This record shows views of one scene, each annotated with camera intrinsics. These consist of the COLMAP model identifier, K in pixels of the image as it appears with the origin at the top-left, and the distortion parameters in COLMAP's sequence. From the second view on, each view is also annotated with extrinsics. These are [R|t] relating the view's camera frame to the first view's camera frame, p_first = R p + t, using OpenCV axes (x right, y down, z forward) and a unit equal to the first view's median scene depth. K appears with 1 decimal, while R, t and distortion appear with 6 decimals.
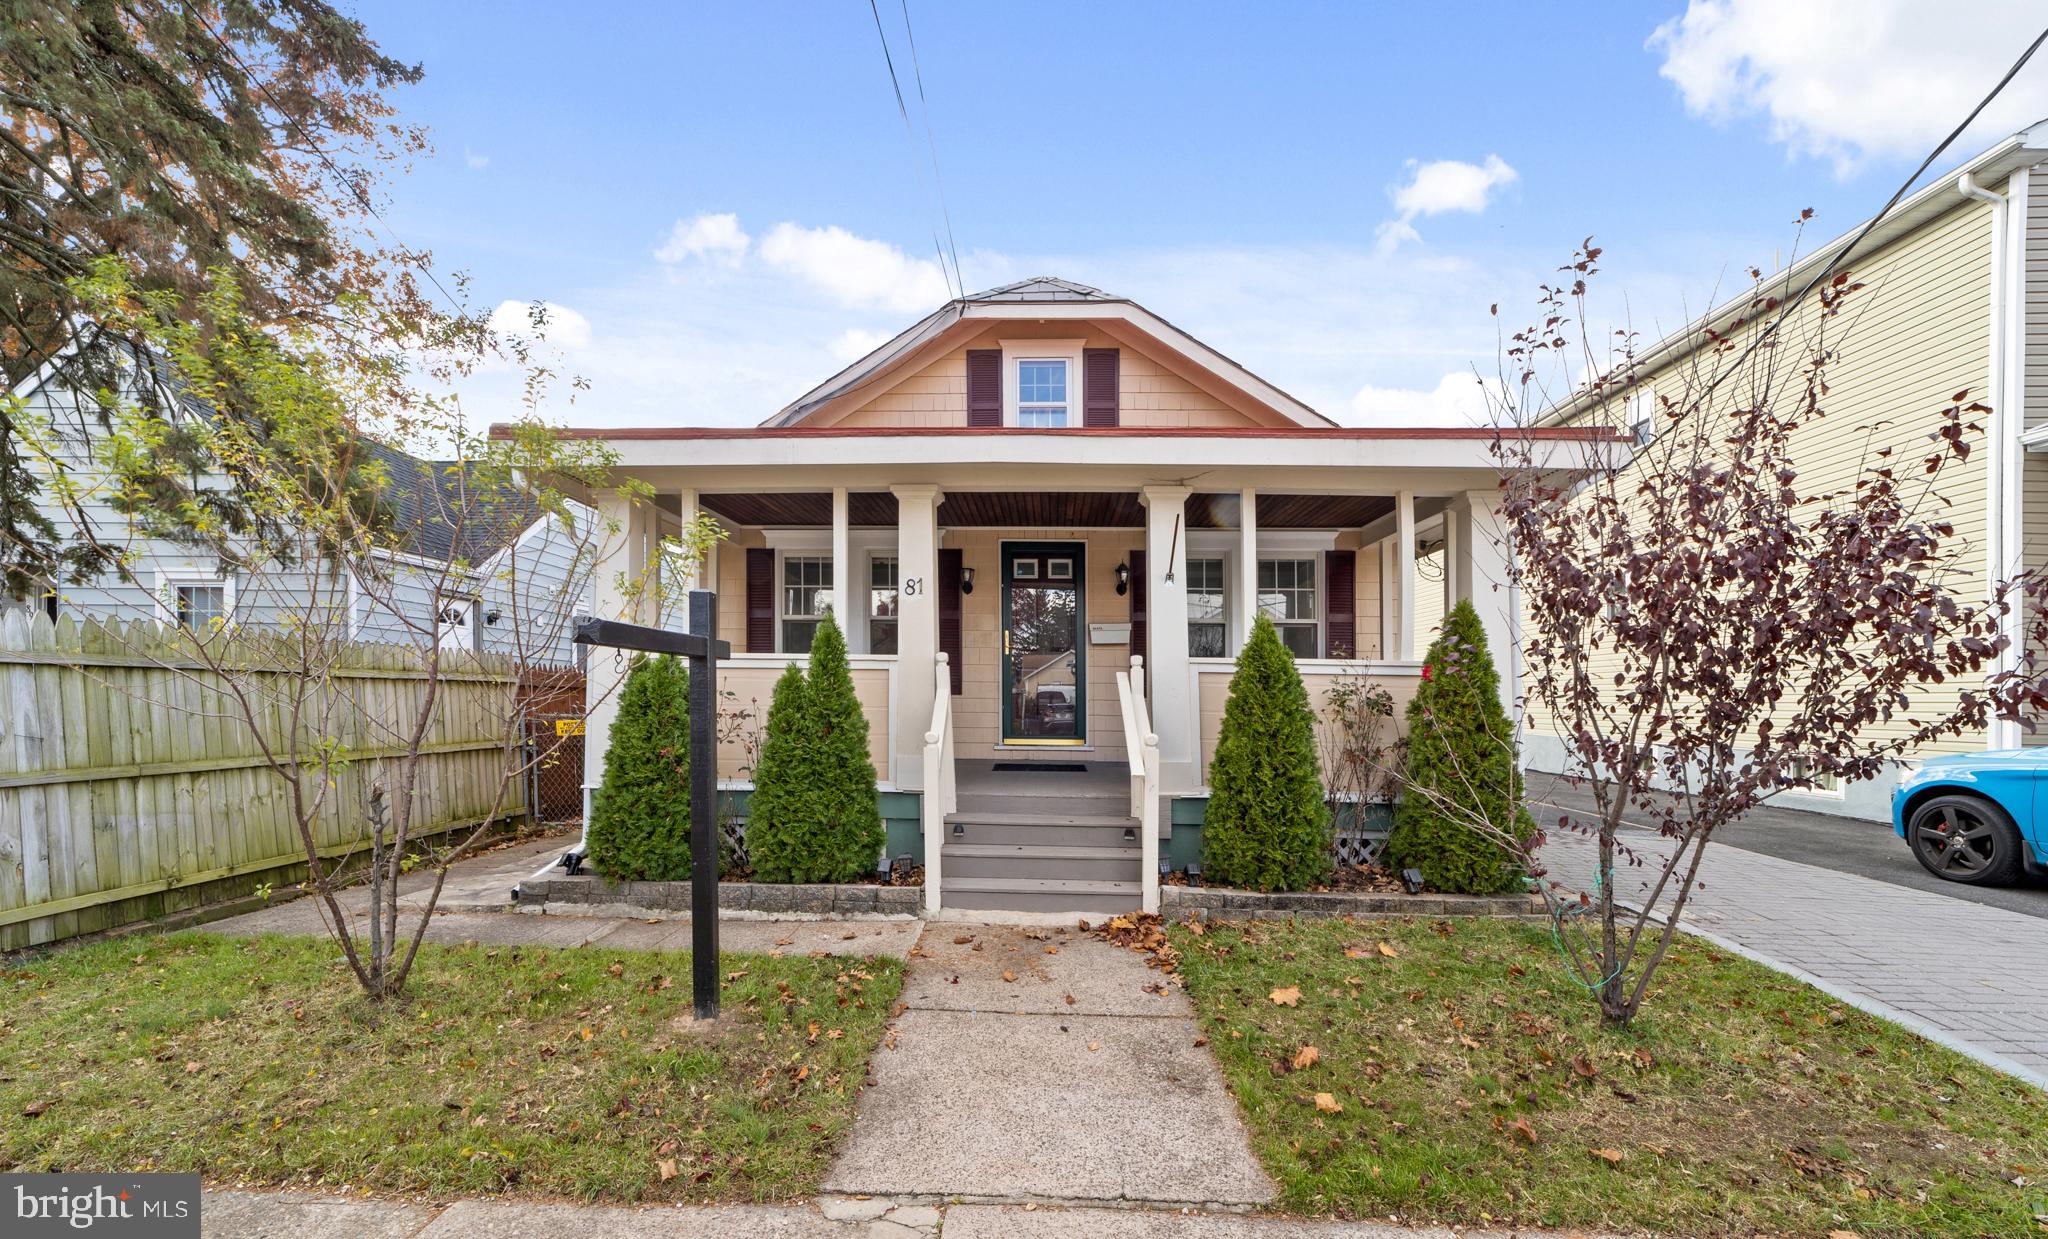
lens RADIAL K [[846.1, 0, 1022.0], [0, 846.1, 709.5], [0, 0, 1]] dist [0.000061, -0.000030]
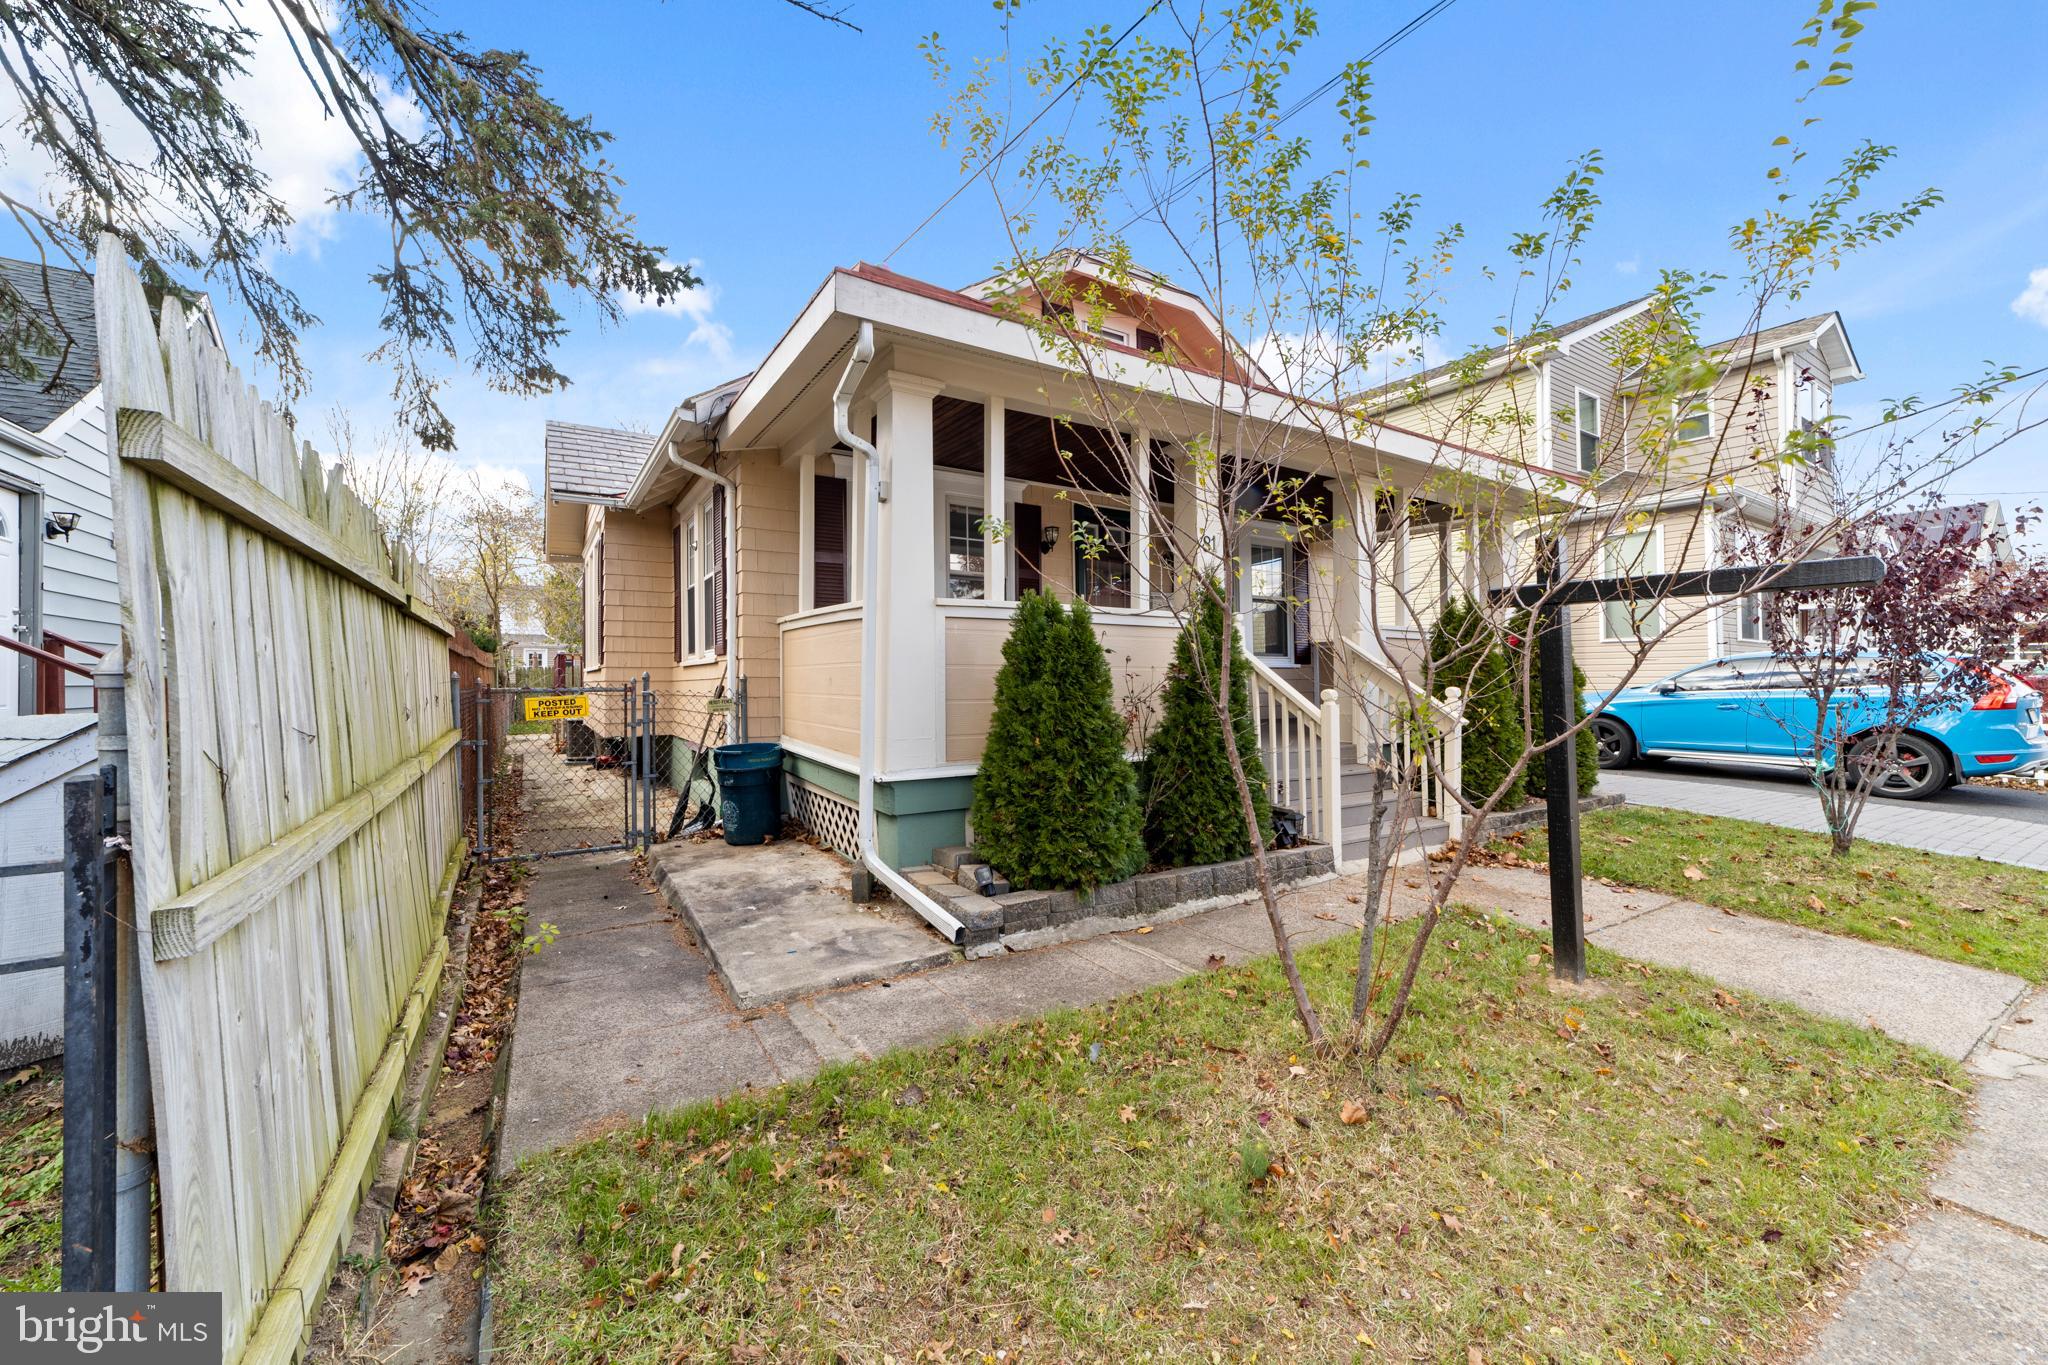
lens RADIAL K [[805.7, 0, 1023.5], [0, 805.7, 695.0], [0, 0, 1]] dist [-0.017472, 0.007771]
pose [[0.806907, -0.022846, 0.590237, -0.753824], [0.015368, 0.999725, 0.017686, 0.006685], [-0.590479, -0.005200, 0.807036, 0.341527]]
